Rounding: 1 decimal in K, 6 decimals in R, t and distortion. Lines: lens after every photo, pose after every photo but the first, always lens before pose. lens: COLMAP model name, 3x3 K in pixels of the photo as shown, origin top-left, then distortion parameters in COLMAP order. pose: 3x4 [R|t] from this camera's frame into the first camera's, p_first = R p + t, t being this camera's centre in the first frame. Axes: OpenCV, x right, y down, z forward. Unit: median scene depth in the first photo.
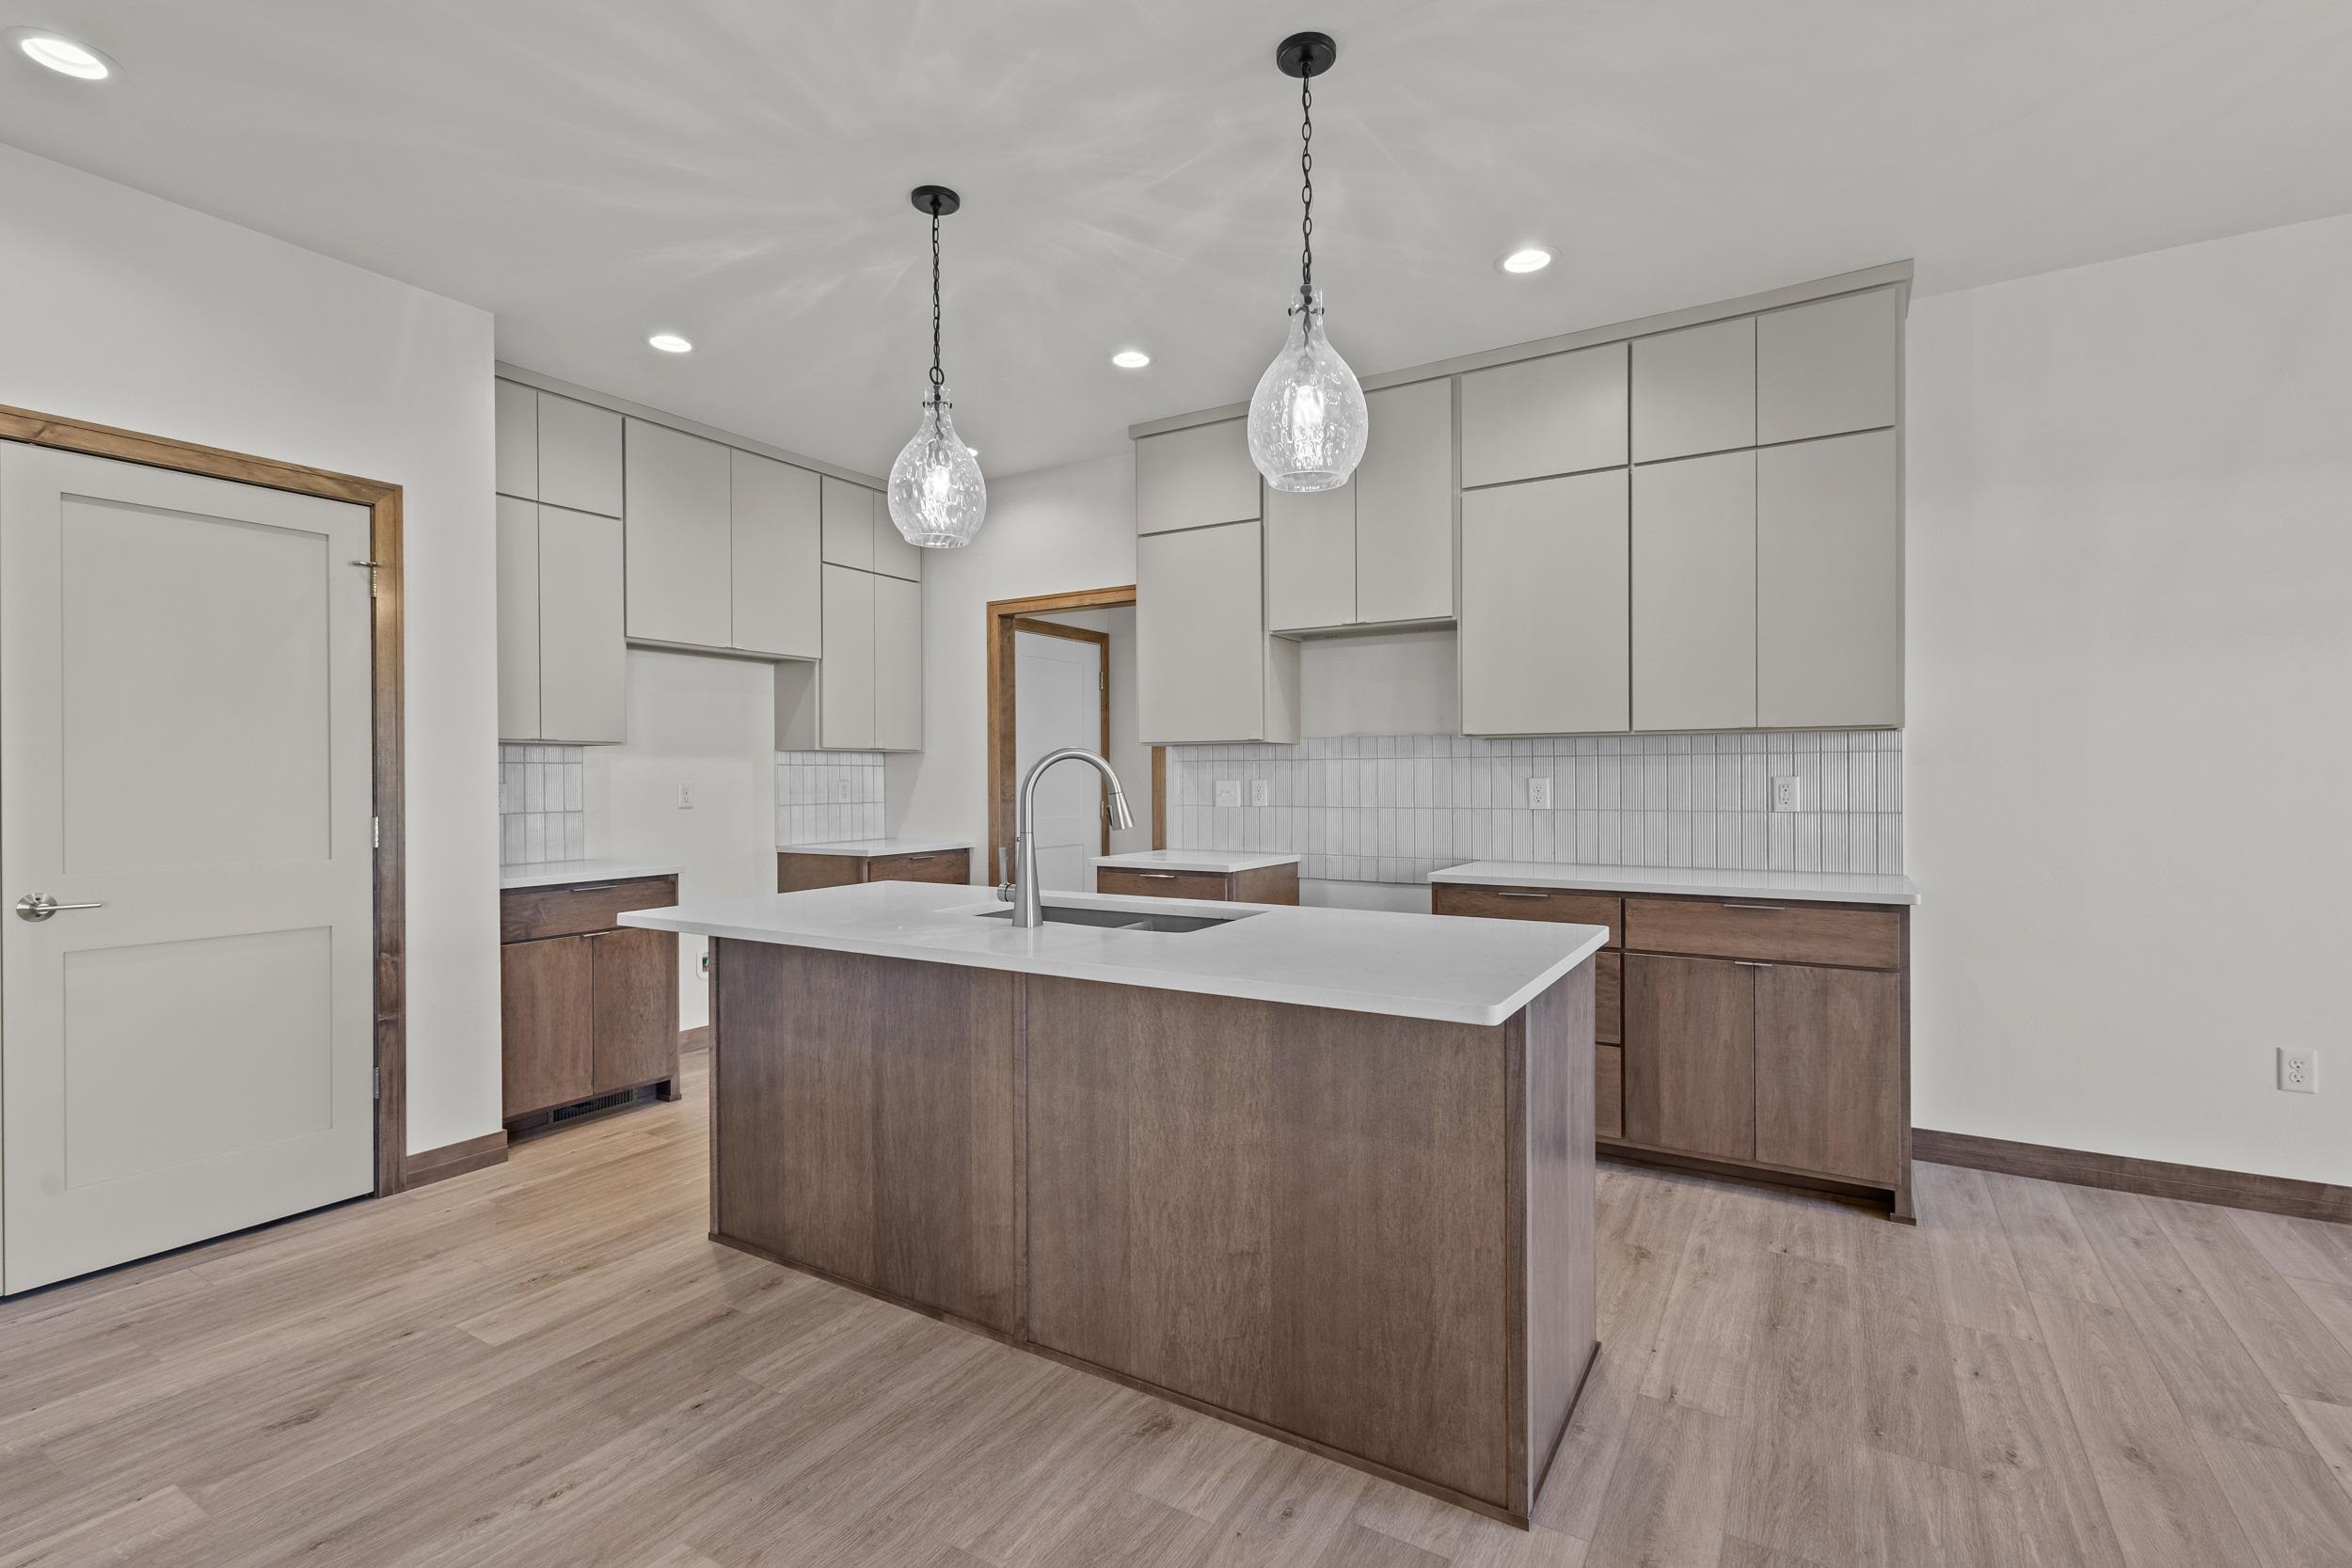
lens RADIAL K [[1072.5, 0, 1173.7], [0, 1072.5, 781.9], [0, 0, 1]] dist [0.009055, -0.003579]
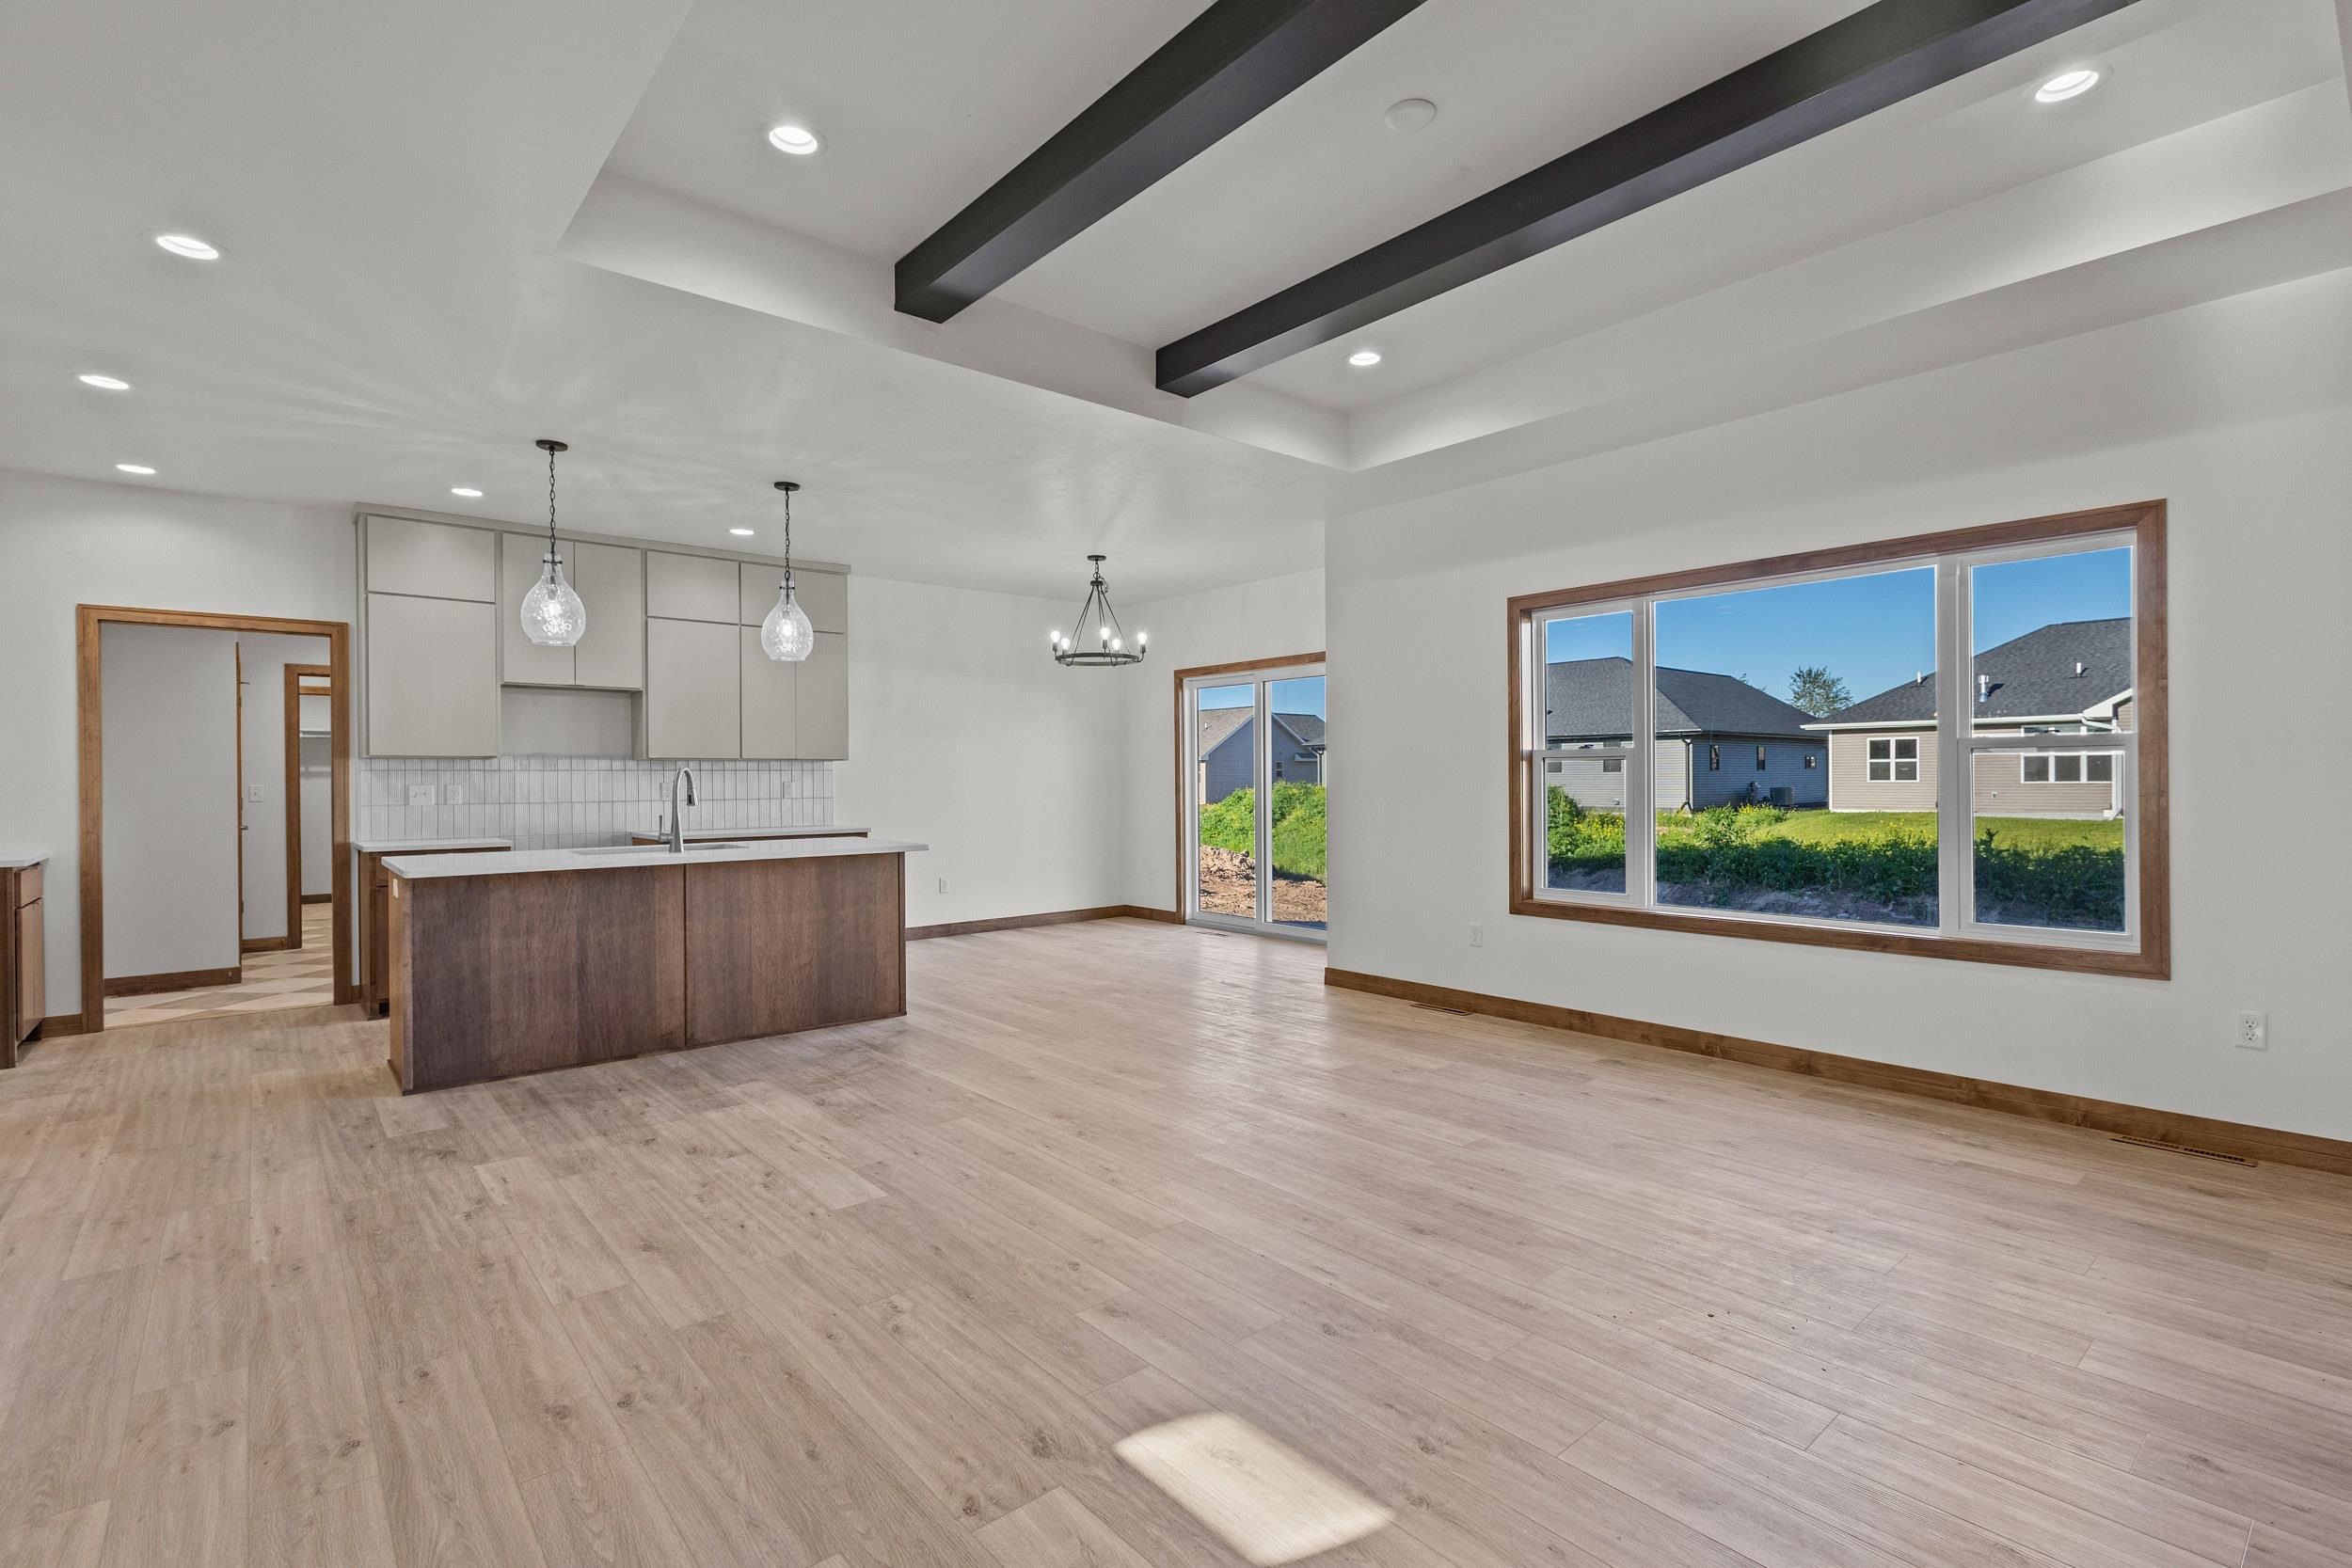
lens RADIAL K [[1072.5, 0, 1170.4], [0, 1072.5, 782.0], [0, 0, 1]] dist [0.009055, -0.003579]
pose [[0.309609, 0.000000, 0.950864, -1.590368], [0.009613, 0.999949, -0.003130, 0.012824], [-0.950815, 0.010110, 0.309593, -0.478996]]
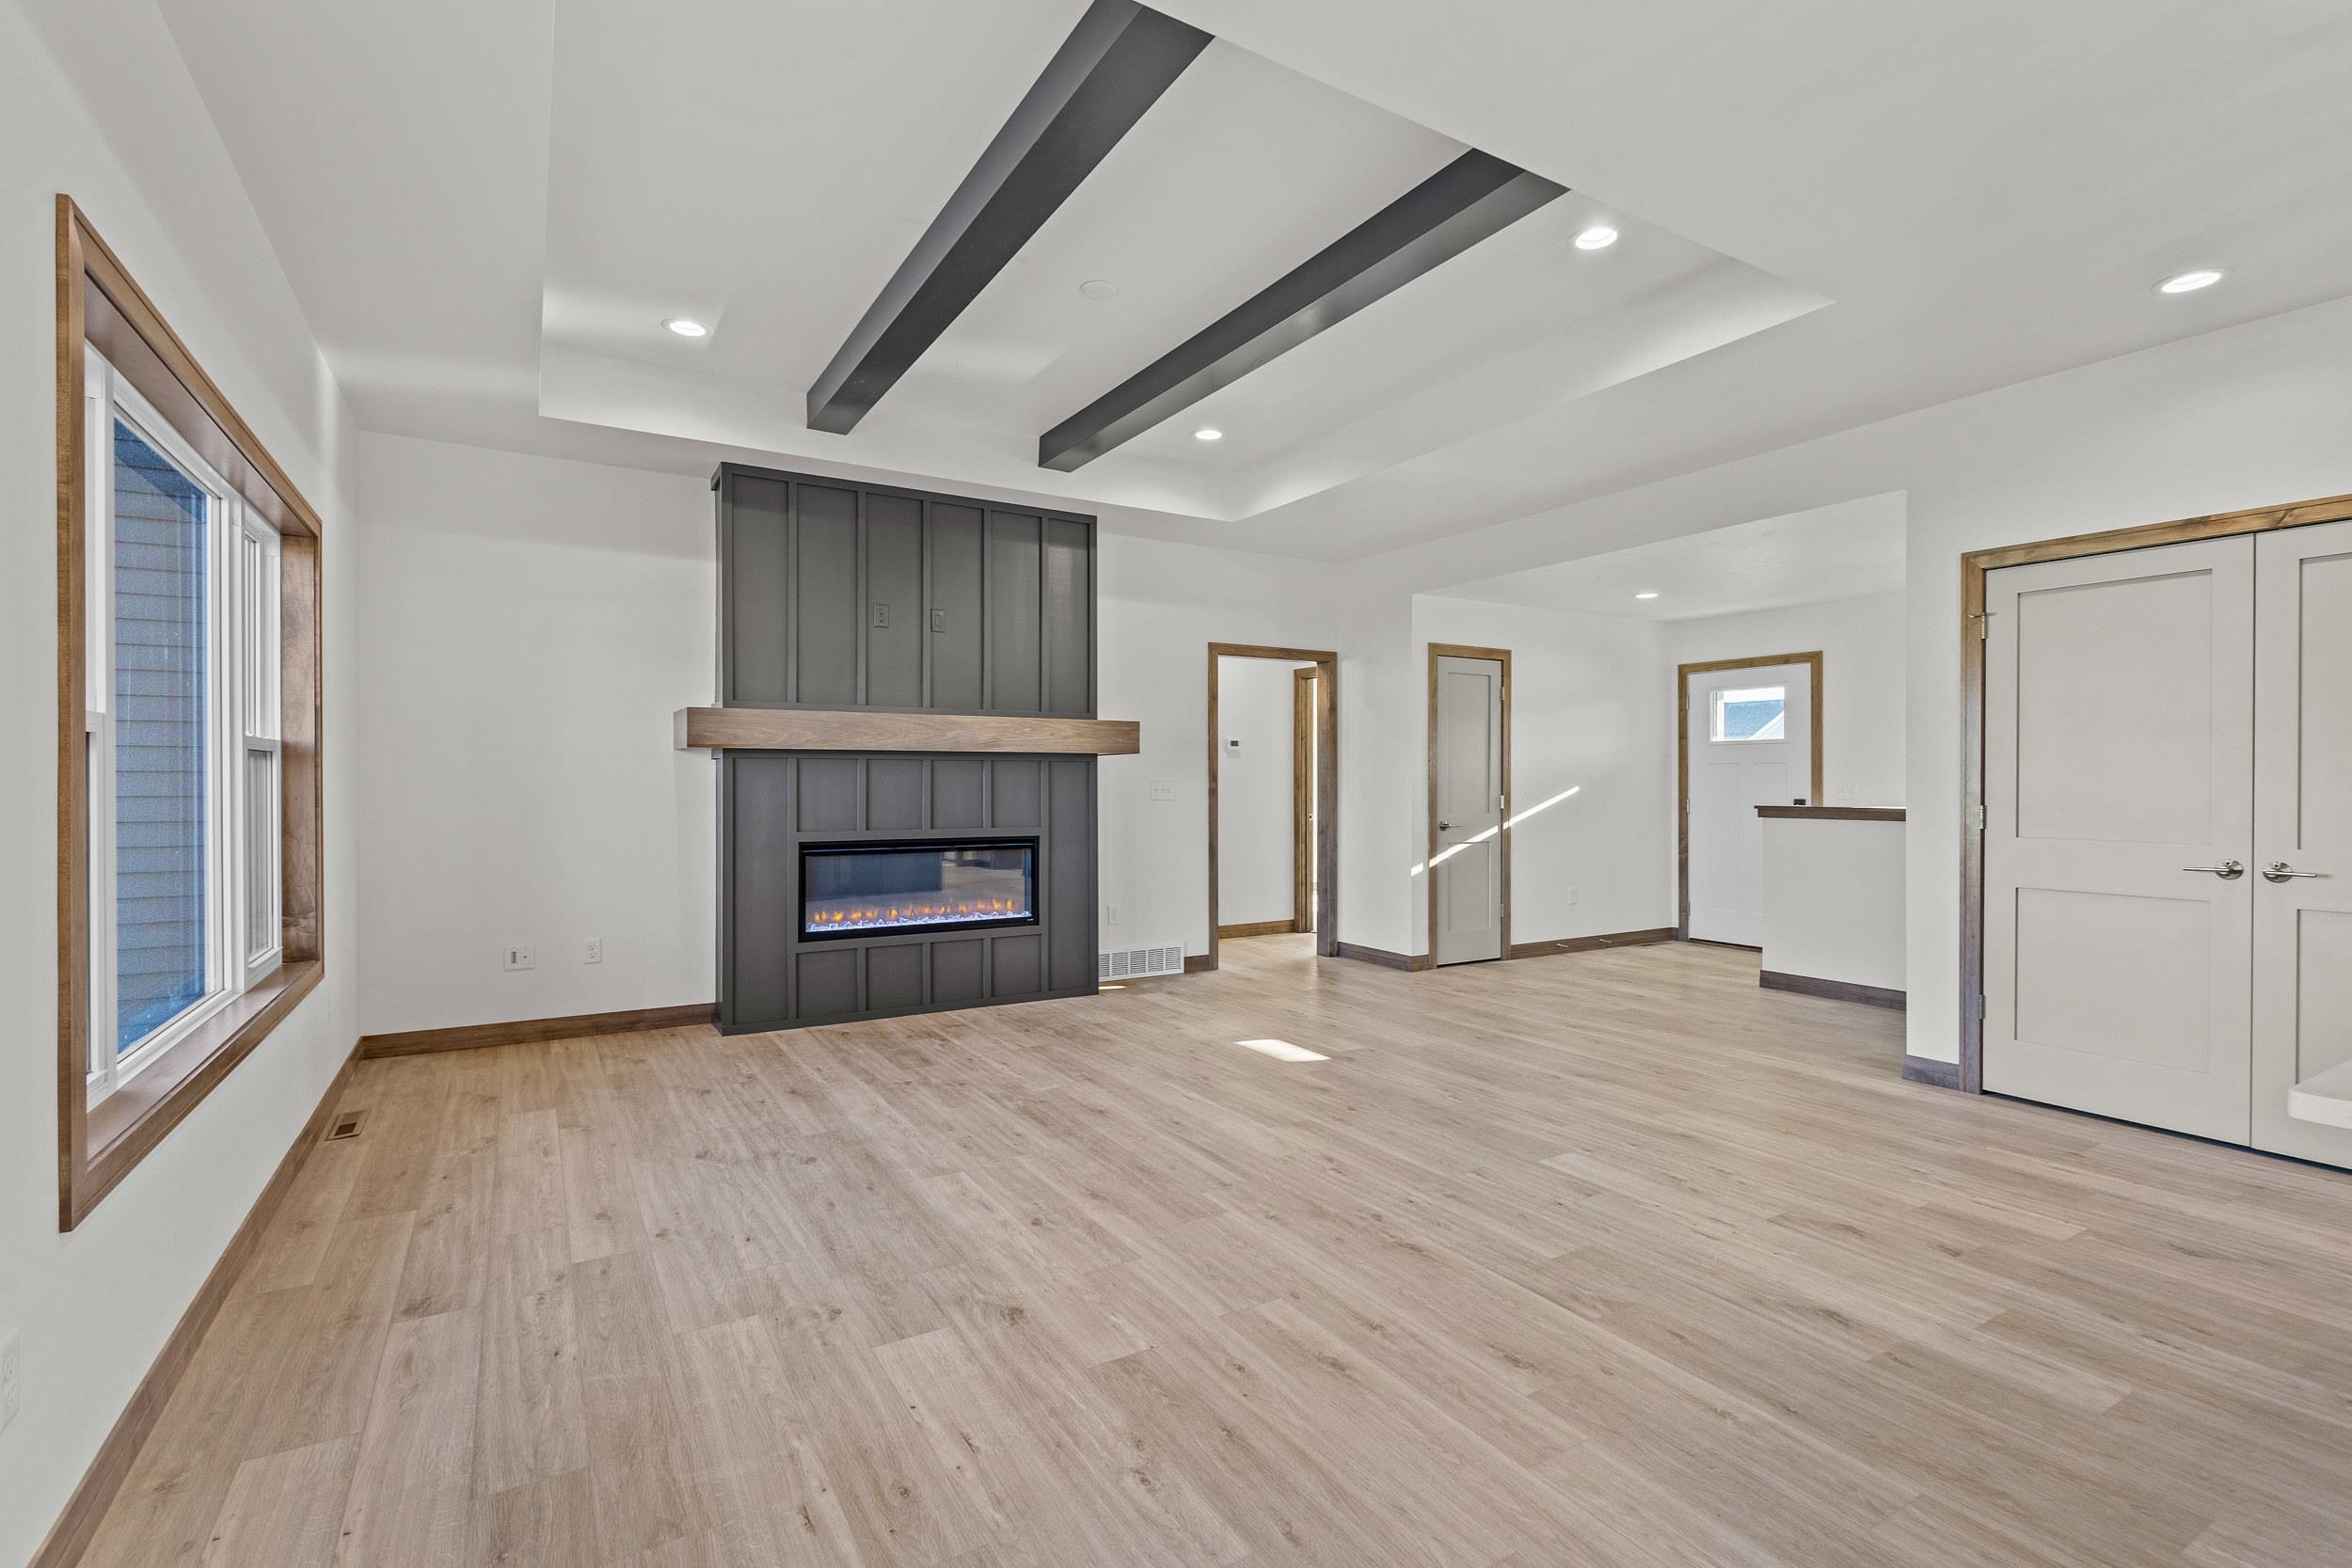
lens RADIAL K [[1072.5, 0, 1170.3], [0, 1072.5, 792.6], [0, 0, 1]] dist [0.009055, -0.003579]
pose [[-0.460981, 0.015013, -0.887283, 0.740133], [-0.002790, 0.999827, 0.018367, -0.004189], [0.887406, 0.010942, -0.460860, 0.370285]]
